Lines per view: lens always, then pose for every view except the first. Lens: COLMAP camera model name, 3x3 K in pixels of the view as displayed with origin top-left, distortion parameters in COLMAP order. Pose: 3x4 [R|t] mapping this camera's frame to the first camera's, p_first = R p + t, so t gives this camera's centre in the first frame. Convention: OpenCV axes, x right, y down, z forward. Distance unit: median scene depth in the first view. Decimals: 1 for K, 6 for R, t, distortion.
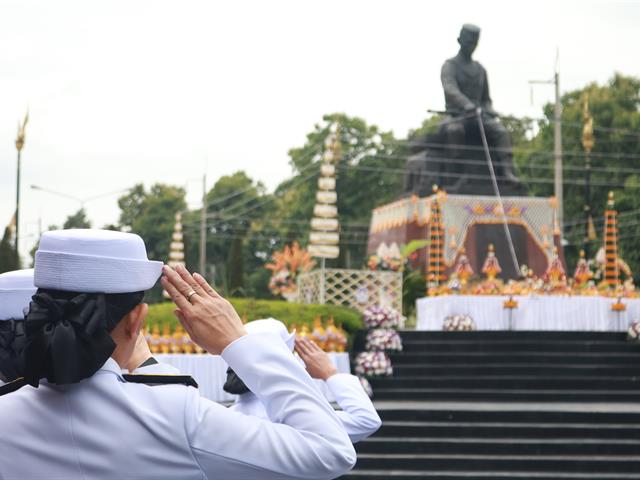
lens RADIAL K [[1692.4, 0, 320.0], [0, 1692.4, 240.0], [0, 0, 1]] dist [-0.037681, 0.937855]
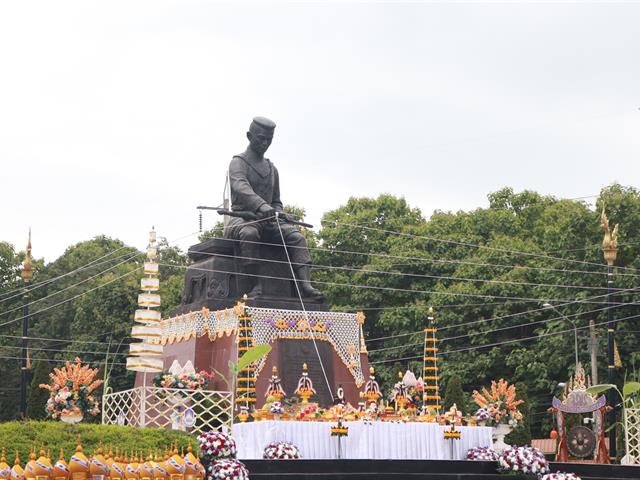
lens RADIAL K [[1692.4, 0, 320.0], [0, 1692.4, 240.0], [0, 0, 1]] dist [-0.037681, 0.937855]
pose [[0.973933, 0.031071, 0.224699, -0.090640], [-0.013120, 0.996632, -0.080945, 0.010154], [-0.226457, 0.075887, 0.971060, 0.140406]]
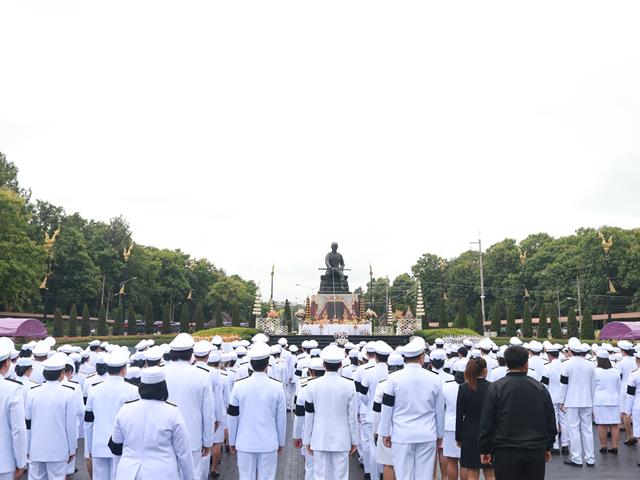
lens RADIAL K [[576.8, 0, 320.0], [0, 576.8, 240.0], [0, 0, 1]] dist [-0.119321, 0.002689]
pose [[0.968997, -0.046240, -0.242707, 0.379976], [0.023132, 0.994995, -0.097209, -0.022865], [0.245987, 0.088581, 0.965217, -0.136811]]
